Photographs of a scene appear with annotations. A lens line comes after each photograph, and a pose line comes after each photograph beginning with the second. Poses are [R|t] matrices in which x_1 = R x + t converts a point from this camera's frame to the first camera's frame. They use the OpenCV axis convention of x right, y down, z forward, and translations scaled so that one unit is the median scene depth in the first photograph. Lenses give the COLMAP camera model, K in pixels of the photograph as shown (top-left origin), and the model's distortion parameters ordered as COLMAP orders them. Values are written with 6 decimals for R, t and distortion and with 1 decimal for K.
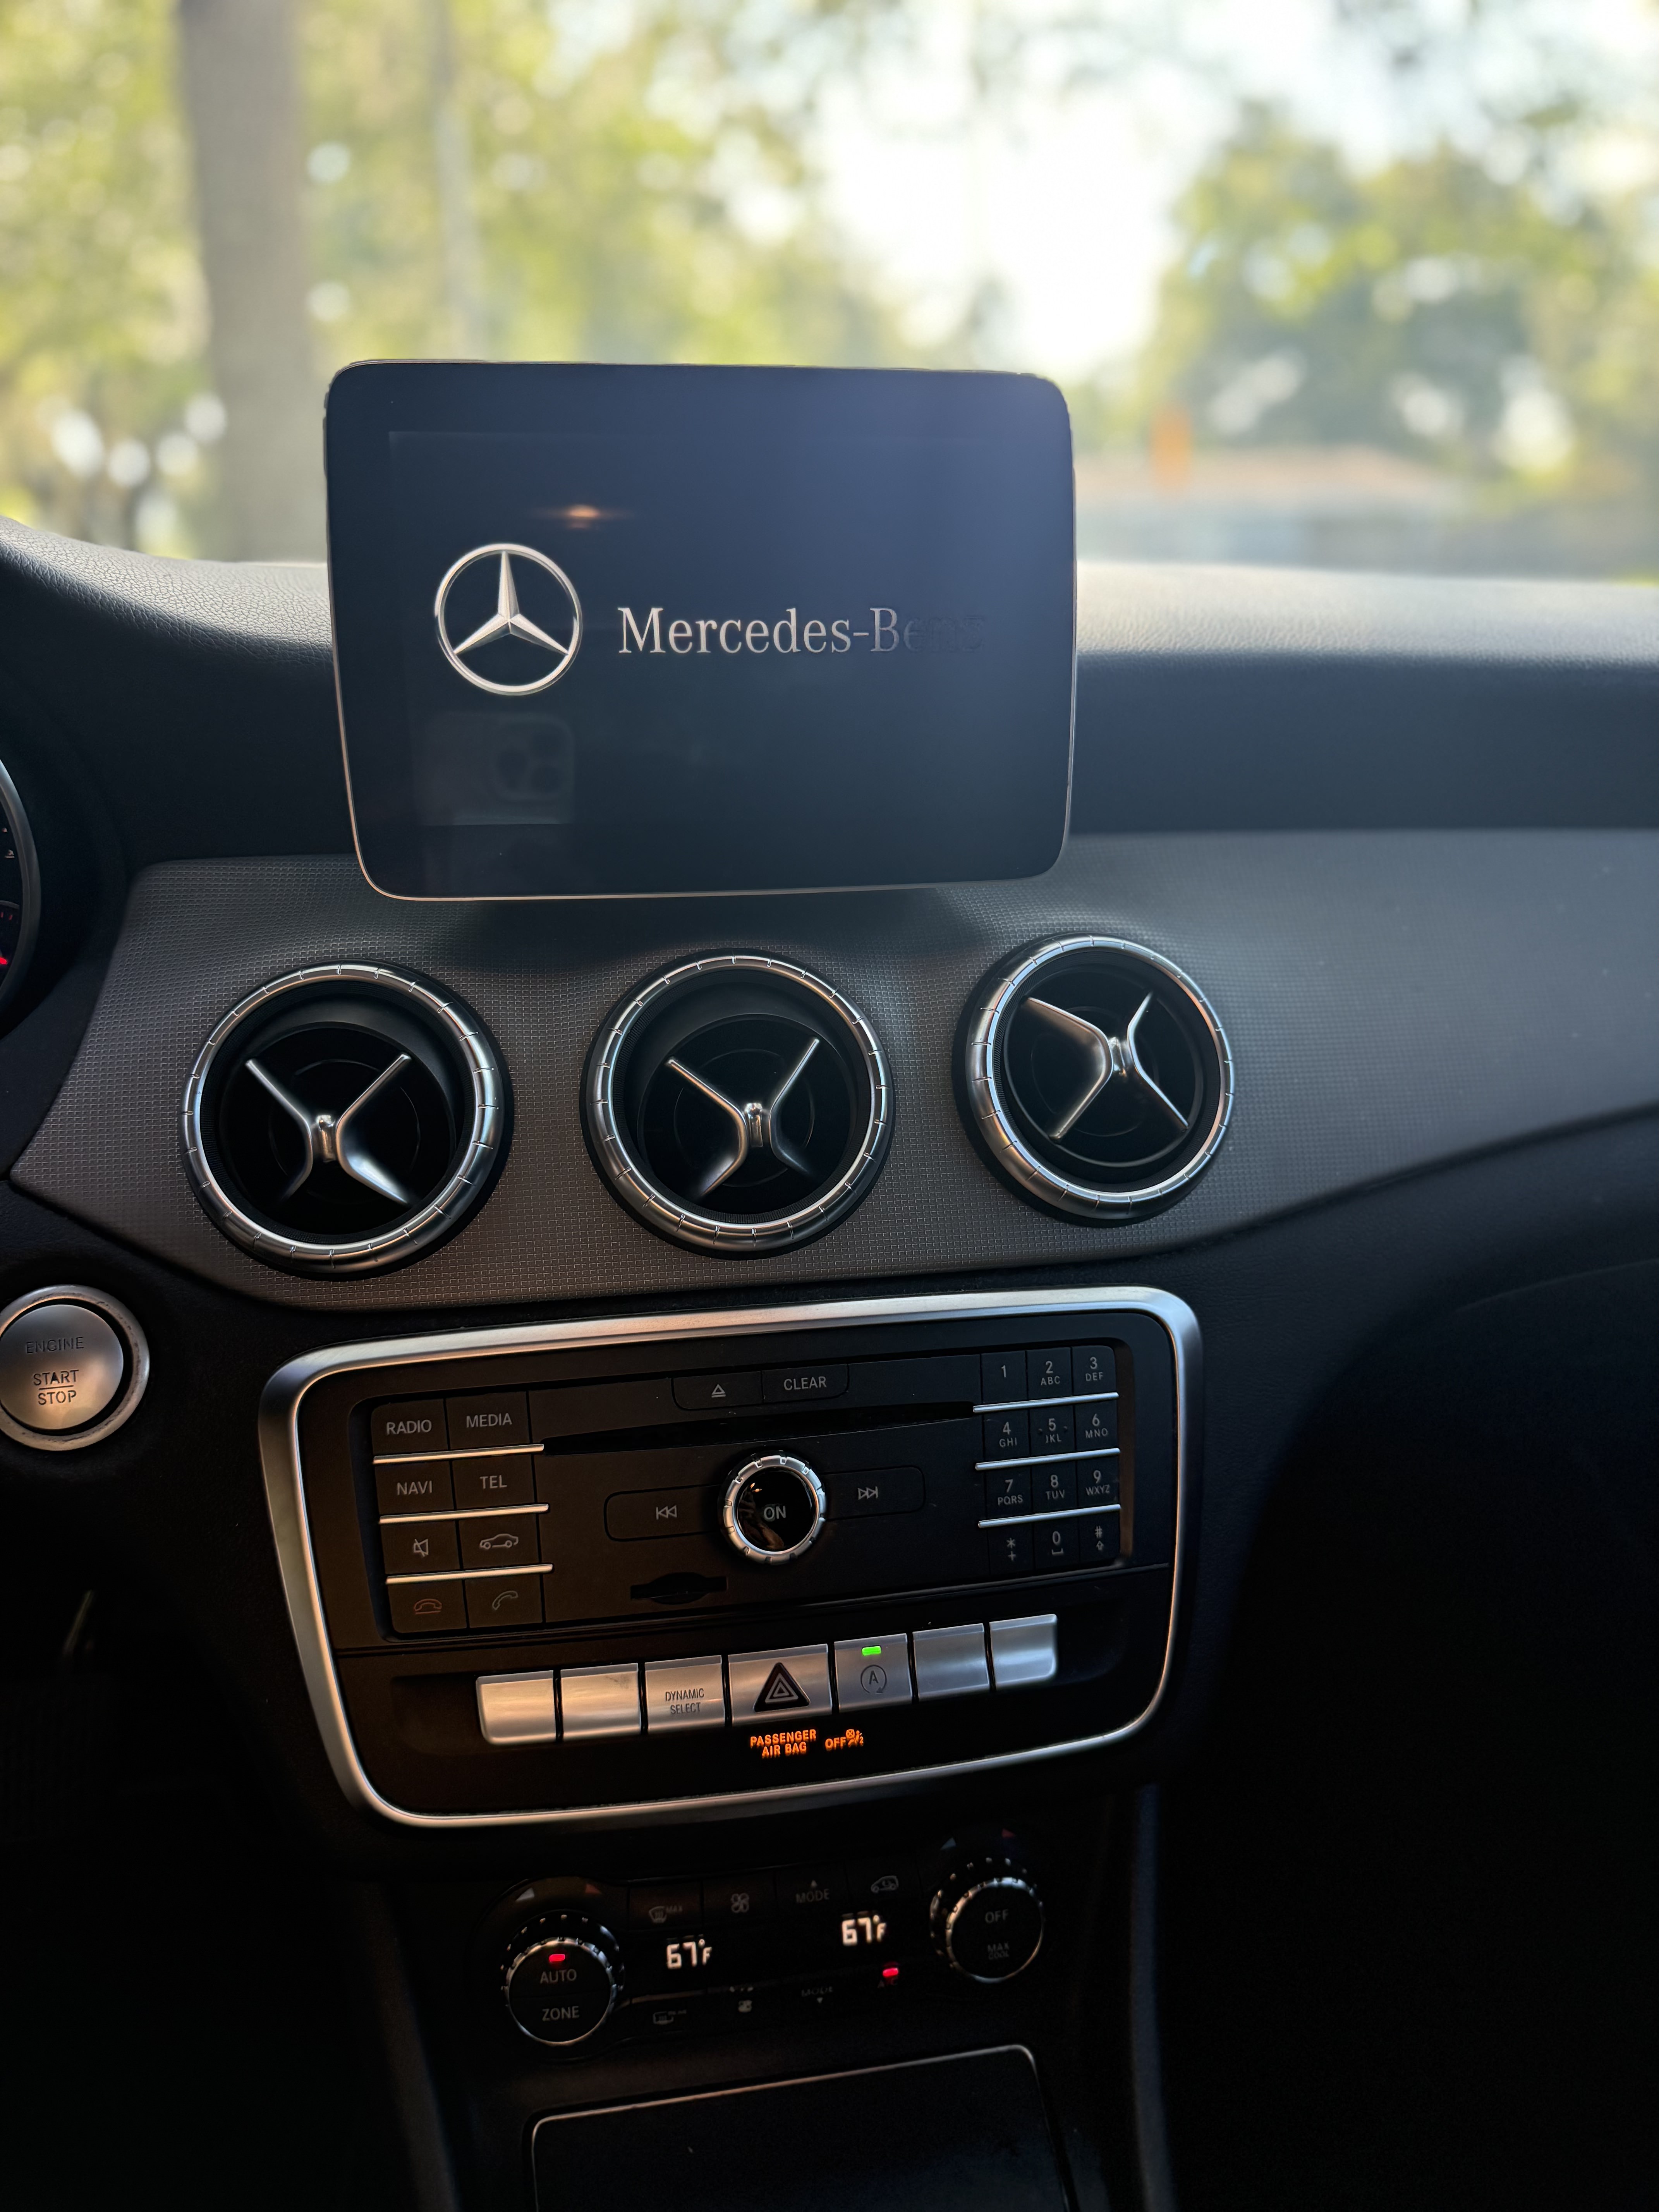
lens RADIAL K [[1542.6, 0, 843.1], [0, 1542.6, 1099.3], [0, 0, 1]] dist [0.035142, -0.018527]
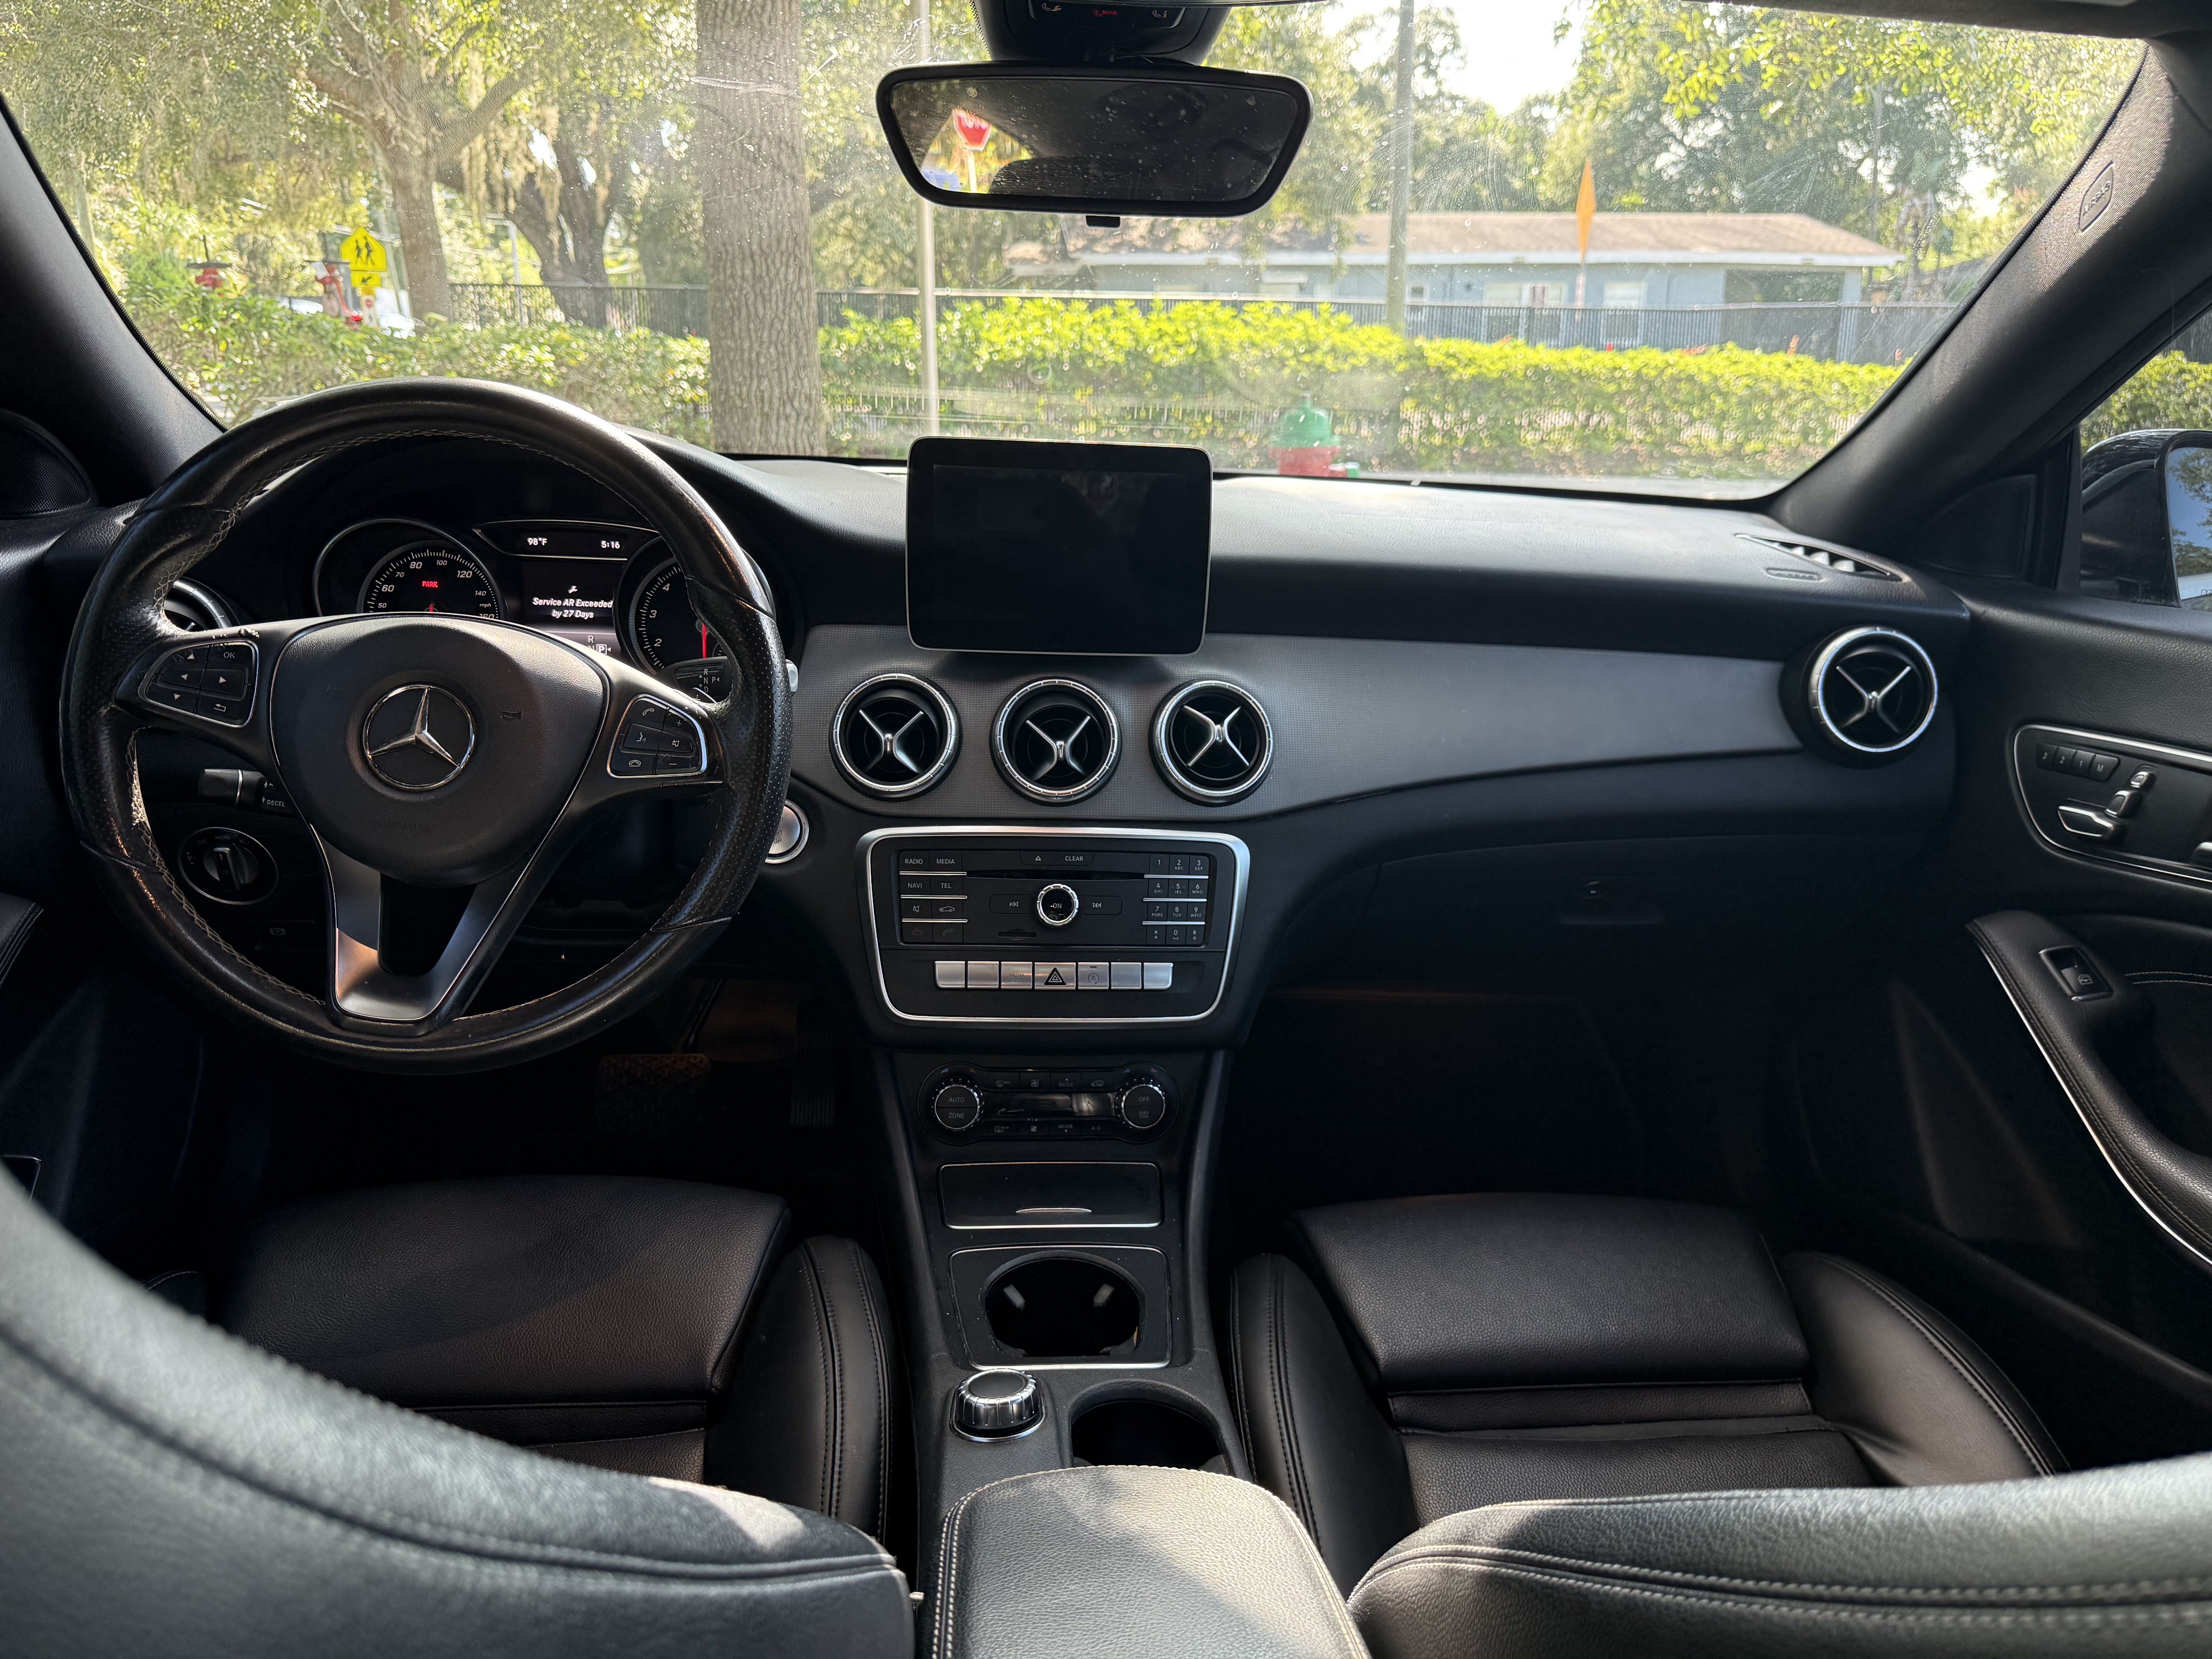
lens RADIAL K [[1542.6, 0, 1098.2], [0, 1542.6, 836.8], [0, 0, 1]] dist [0.035142, -0.018527]
pose [[0.995039, 0.067258, -0.073312, 0.184599], [-0.066930, 0.997734, 0.006931, 0.129573], [0.073612, -0.001990, 0.997285, -1.381959]]
